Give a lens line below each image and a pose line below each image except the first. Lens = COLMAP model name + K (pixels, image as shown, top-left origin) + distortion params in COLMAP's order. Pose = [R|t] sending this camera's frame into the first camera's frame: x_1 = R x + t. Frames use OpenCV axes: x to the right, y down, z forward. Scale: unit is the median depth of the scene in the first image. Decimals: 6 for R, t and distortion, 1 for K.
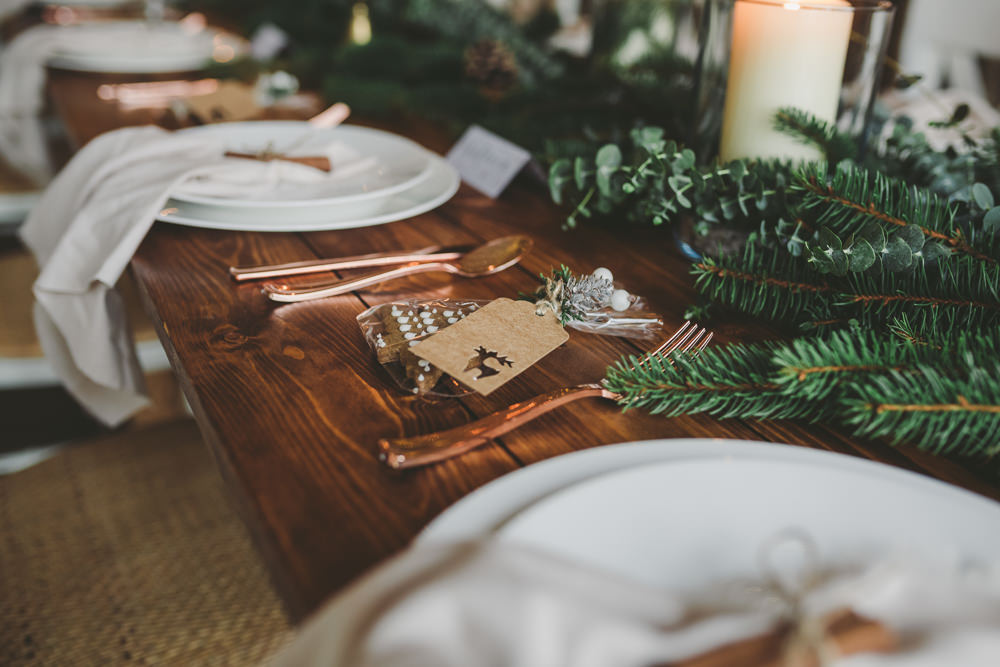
lens RADIAL K [[974.5, 0, 500.6], [0, 974.5, 324.7], [0, 0, 1]] dist [-0.048940, 0.000000]
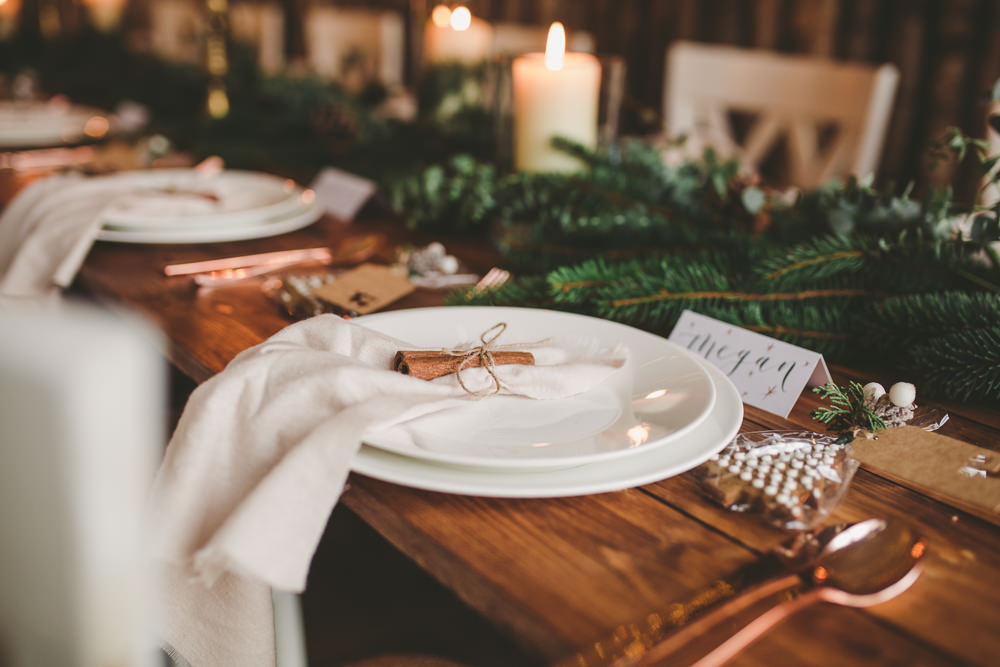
lens RADIAL K [[974.5, 0, 513.2], [0, 974.5, 309.6], [0, 0, 1]] dist [-0.048940, 0.000000]
pose [[0.981859, -0.070419, 0.176052, -0.034523], [0.086382, 0.992654, -0.084707, 0.138687], [-0.168794, 0.098378, 0.980730, -0.344431]]
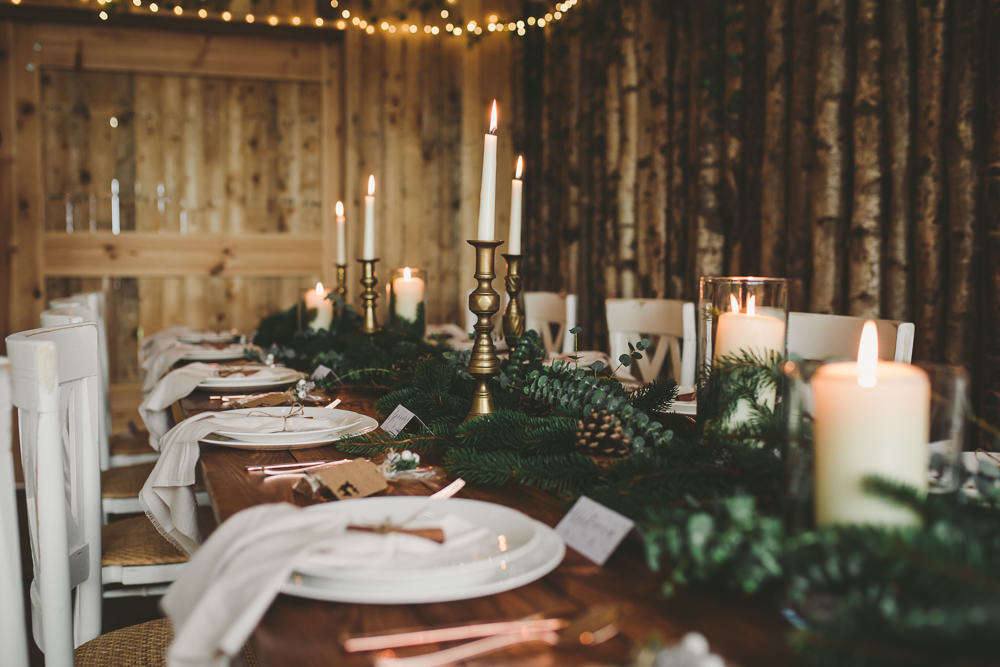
lens RADIAL K [[974.5, 0, 486.7], [0, 974.5, 333.3], [0, 0, 1]] dist [-0.048940, 0.000000]
pose [[0.987642, -0.048950, -0.148884, 0.047661], [-0.006033, 0.937395, -0.348216, -0.001975], [0.156608, 0.344811, 0.925516, -0.065857]]
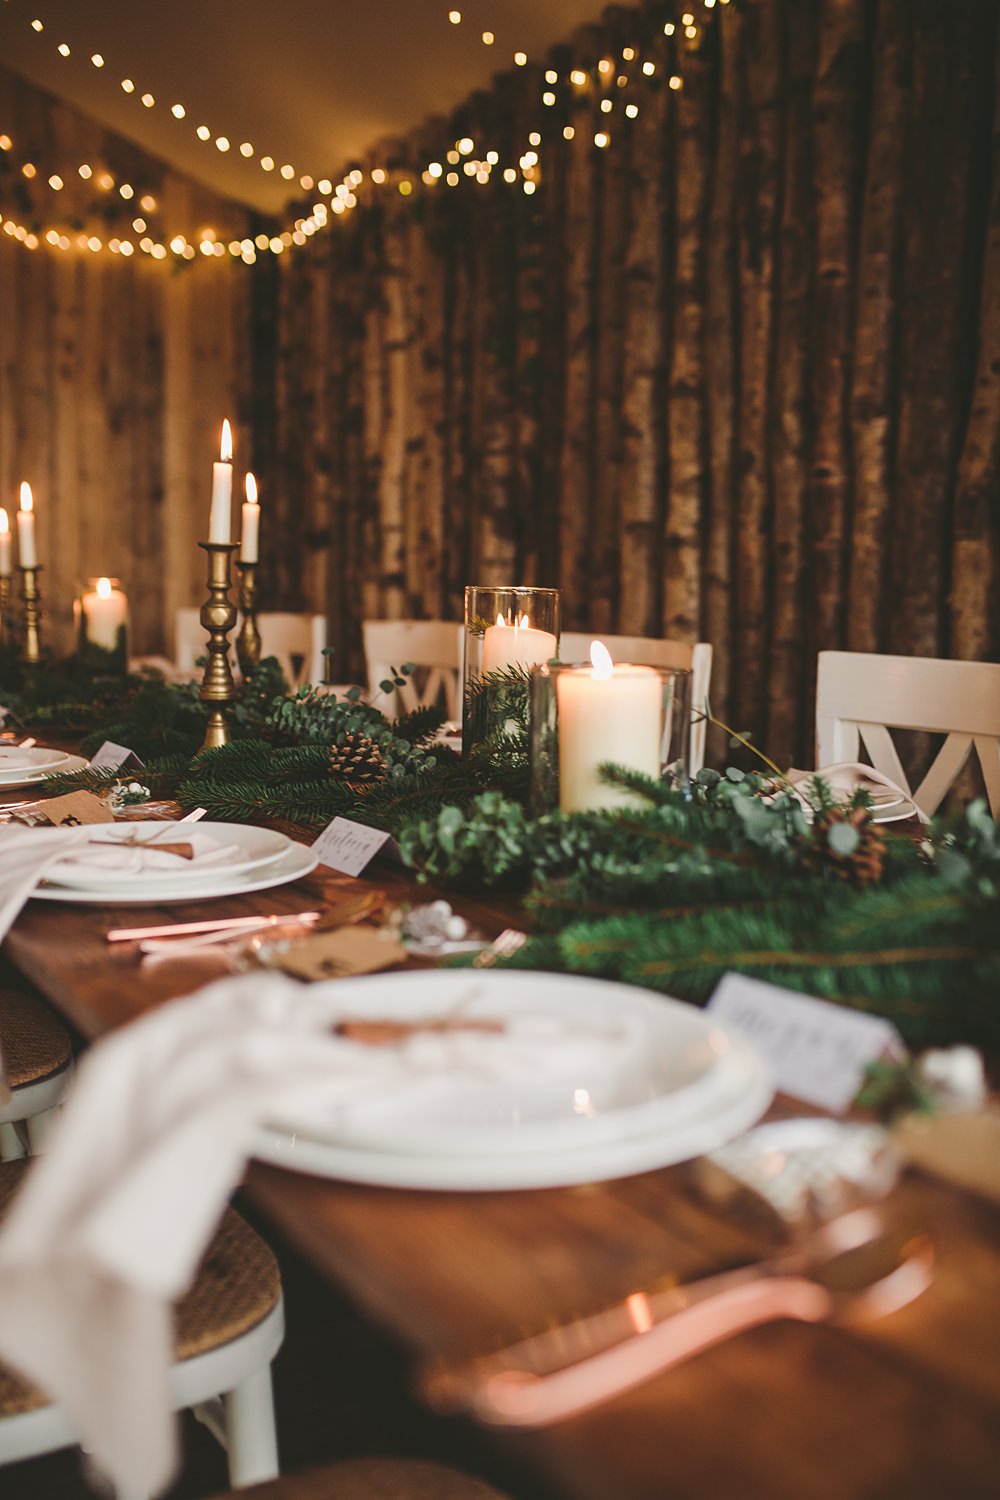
lens RADIAL K [[1369.5, 0, 496.1], [0, 1369.5, 749.2], [0, 0, 1]] dist [-0.054681, 0.000000]
pose [[0.996488, -0.054831, 0.063290, 0.066670], [0.071075, 0.953454, -0.293043, 0.200516], [-0.044276, 0.296512, 0.954002, -0.471134]]
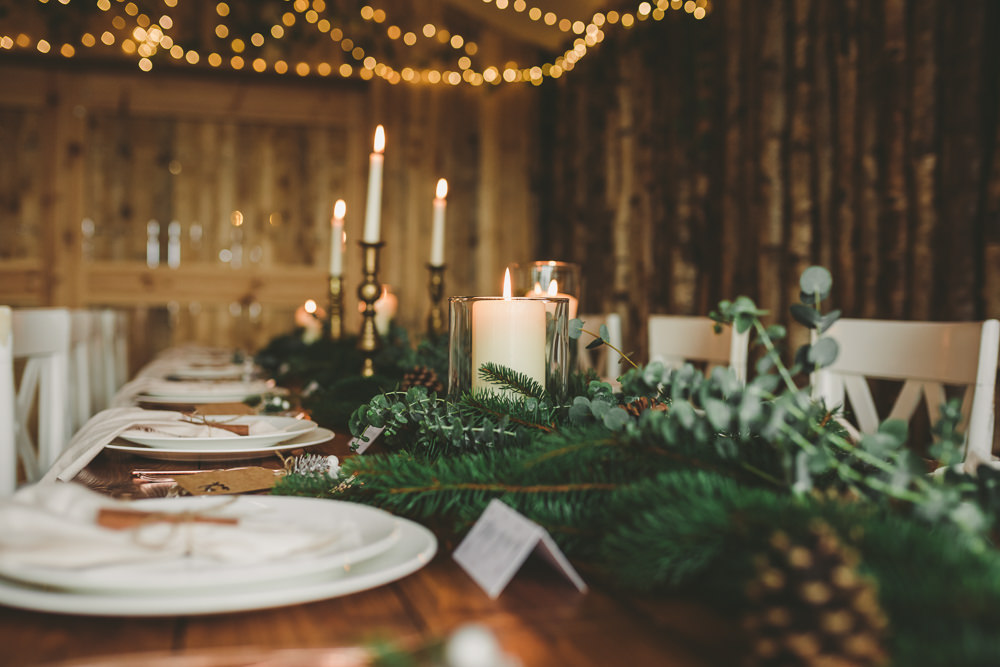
lens RADIAL K [[974.5, 0, 503.5], [0, 974.5, 338.4], [0, 0, 1]] dist [-0.048940, 0.000000]
pose [[0.980917, -0.043994, -0.189383, 0.562396], [-0.033437, 0.921380, -0.387222, 0.302260], [0.191529, 0.386165, 0.902326, -0.356858]]
